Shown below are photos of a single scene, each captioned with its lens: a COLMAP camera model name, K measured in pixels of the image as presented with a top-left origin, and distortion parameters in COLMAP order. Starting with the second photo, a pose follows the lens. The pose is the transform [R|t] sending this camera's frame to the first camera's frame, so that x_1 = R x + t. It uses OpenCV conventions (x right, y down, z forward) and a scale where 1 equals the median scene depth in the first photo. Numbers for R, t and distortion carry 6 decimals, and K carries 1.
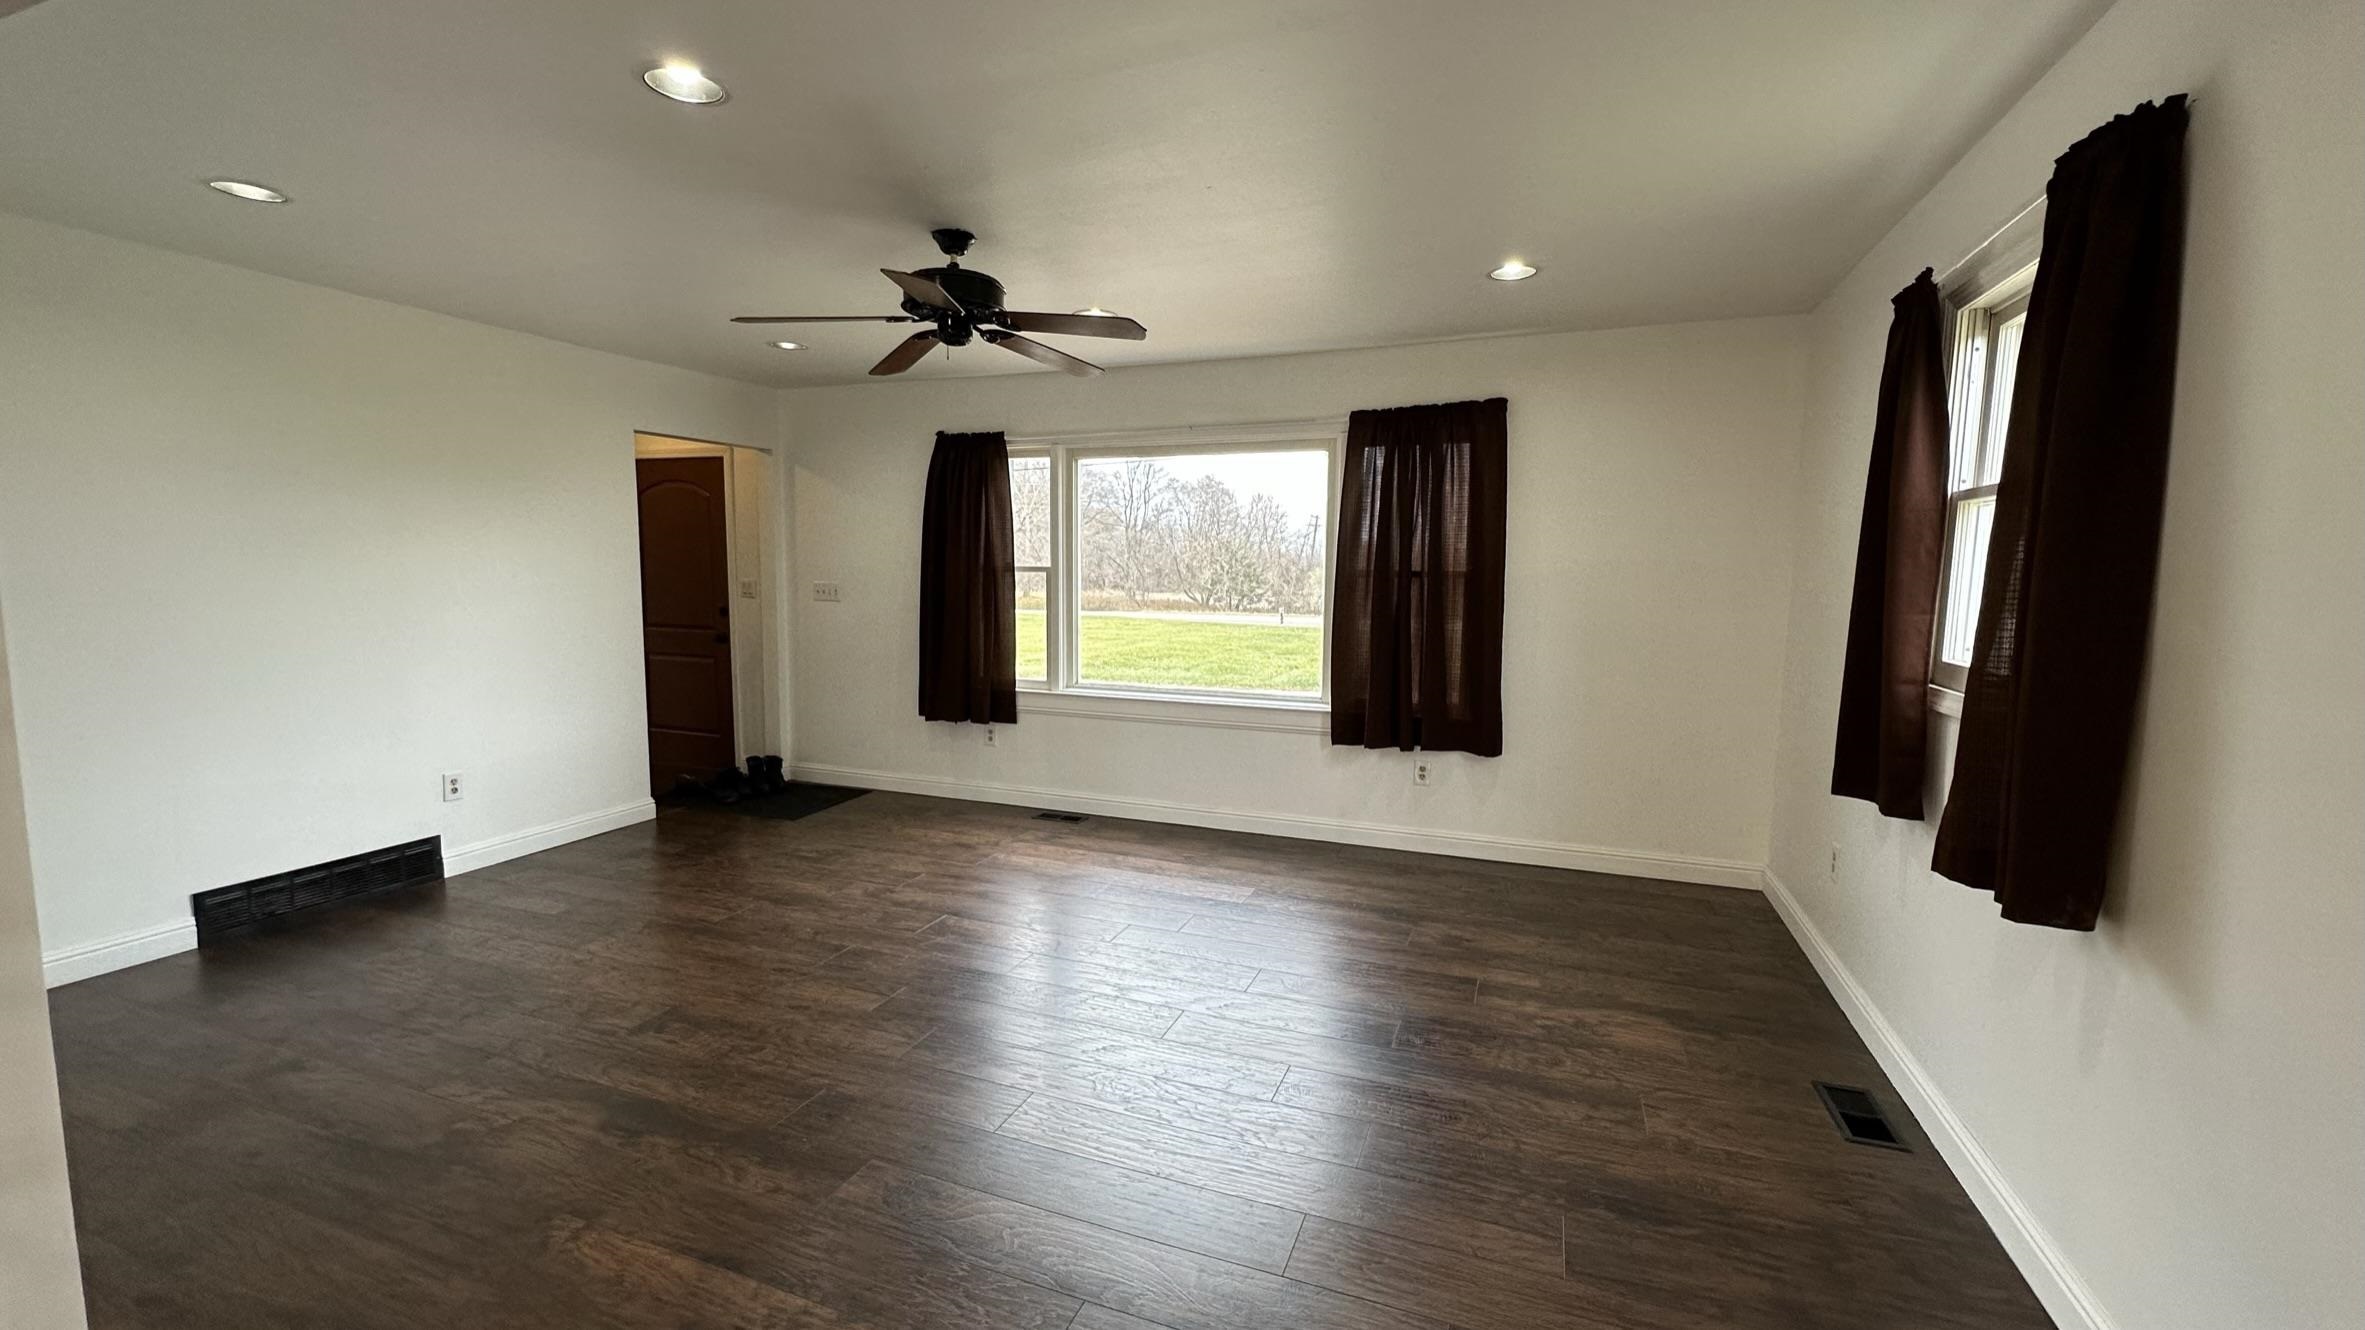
lens RADIAL K [[951.9, 0, 1188.6], [0, 951.9, 665.1], [0, 0, 1]] dist [-0.000379, -0.000110]
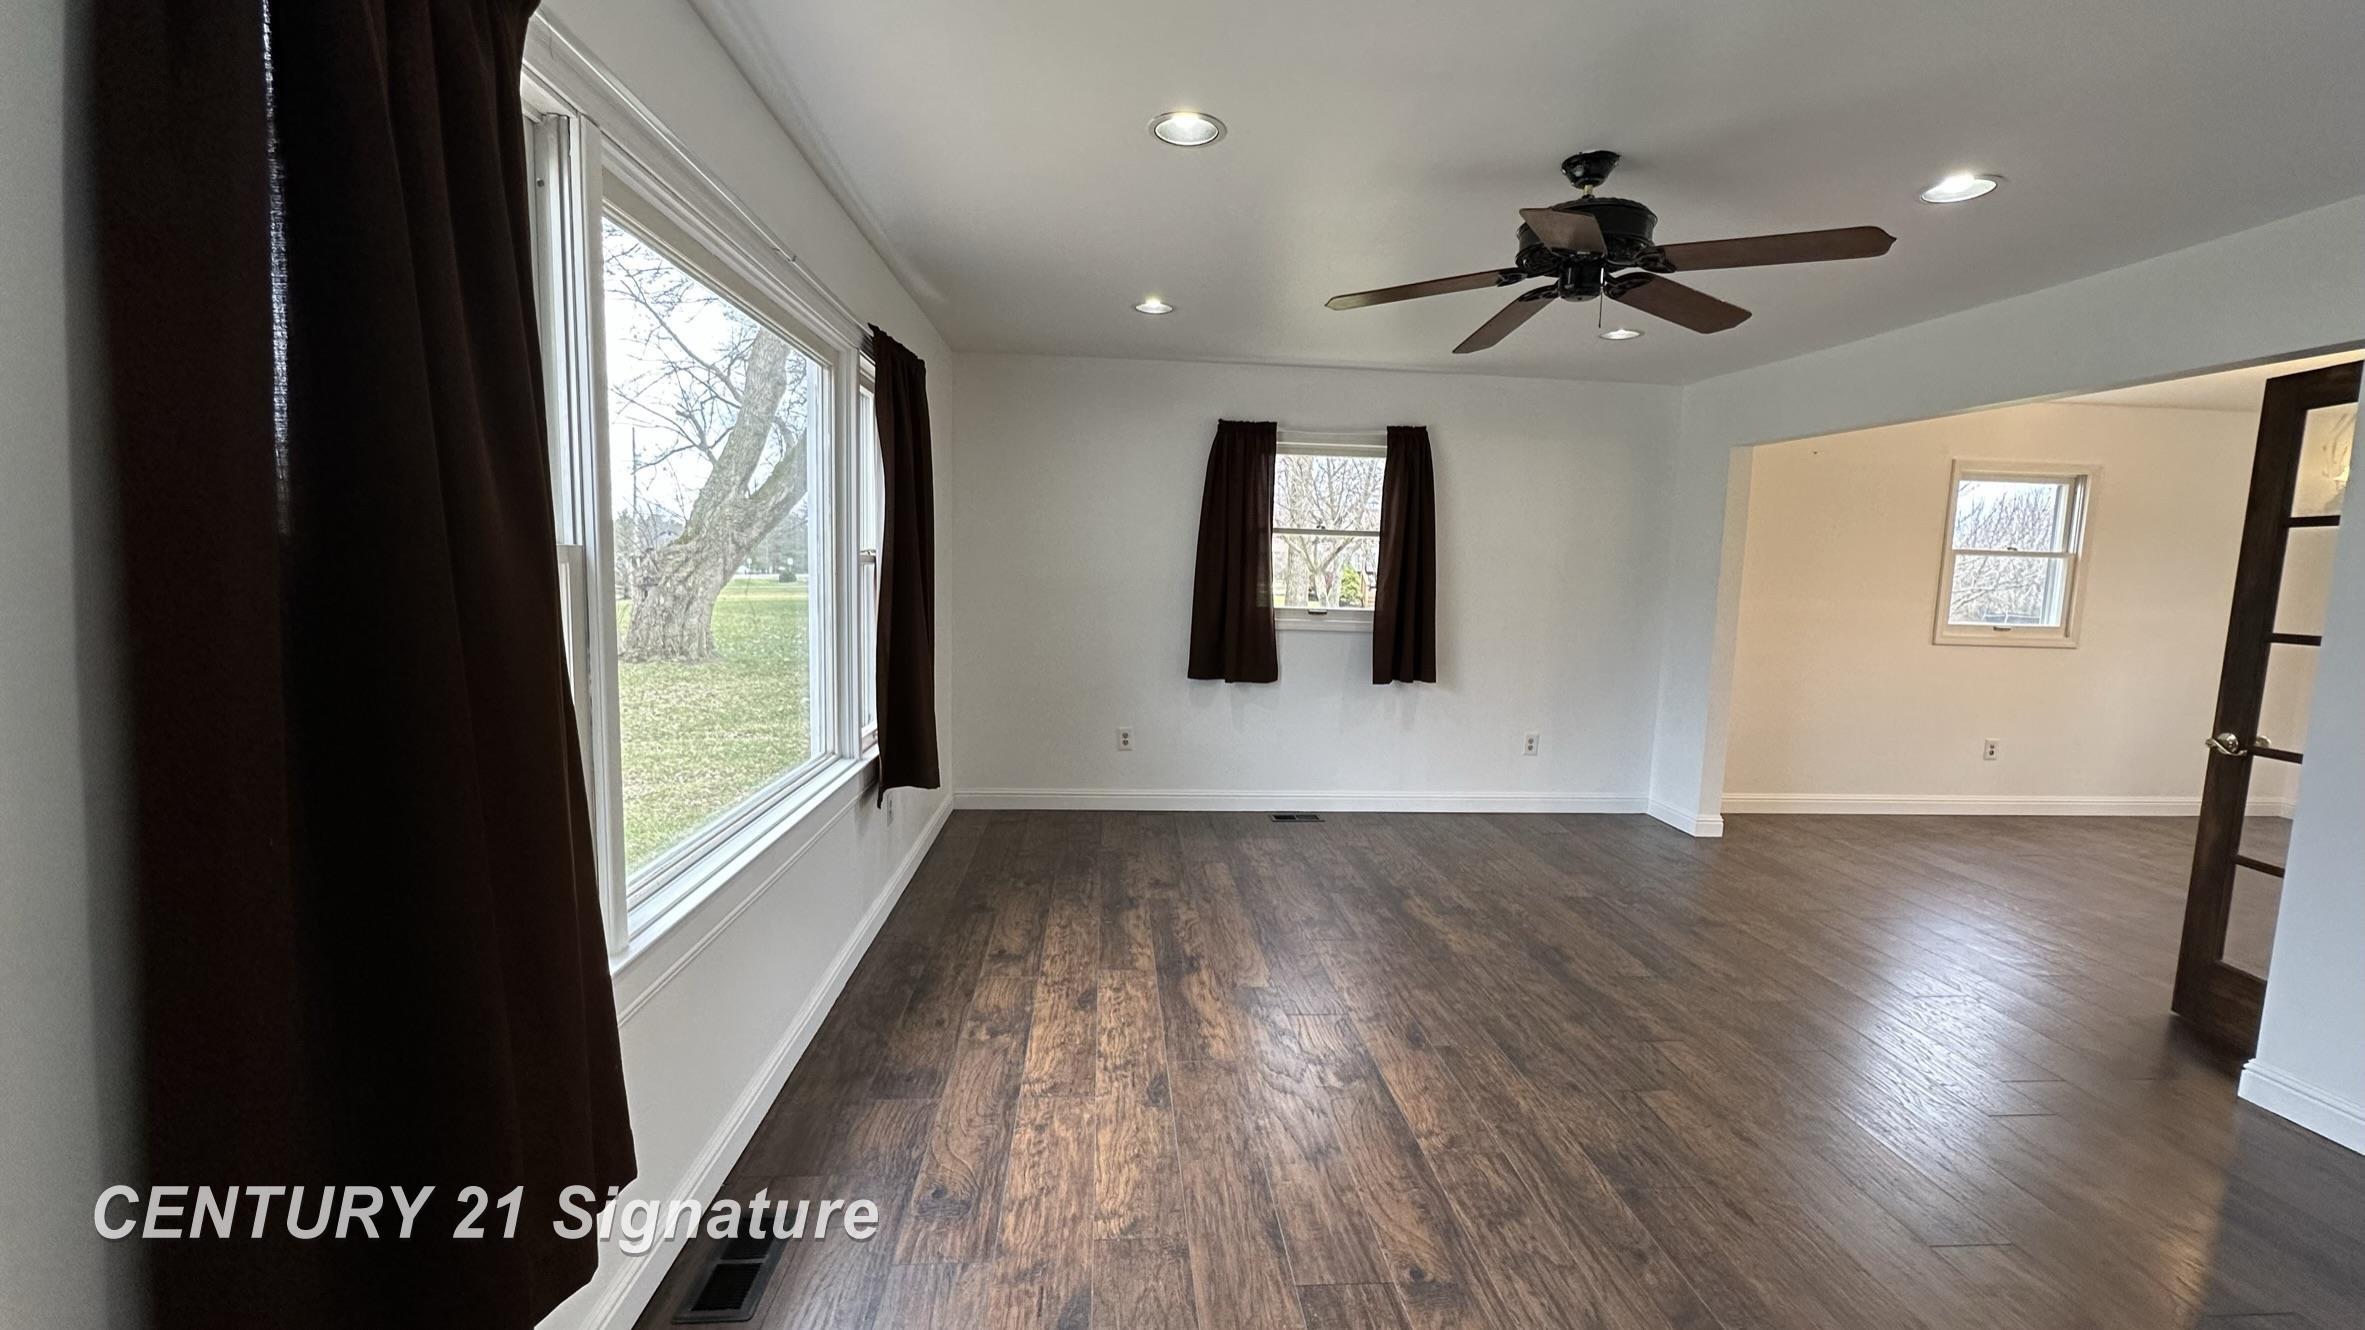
lens RADIAL K [[951.9, 0, 1188.6], [0, 951.9, 665.1], [0, 0, 1]] dist [-0.000379, -0.000110]
pose [[-0.437724, -0.112950, 0.891987, -0.692366], [0.065207, 0.985477, 0.156788, -0.141208], [-0.896742, 0.126794, -0.424002, 1.359321]]
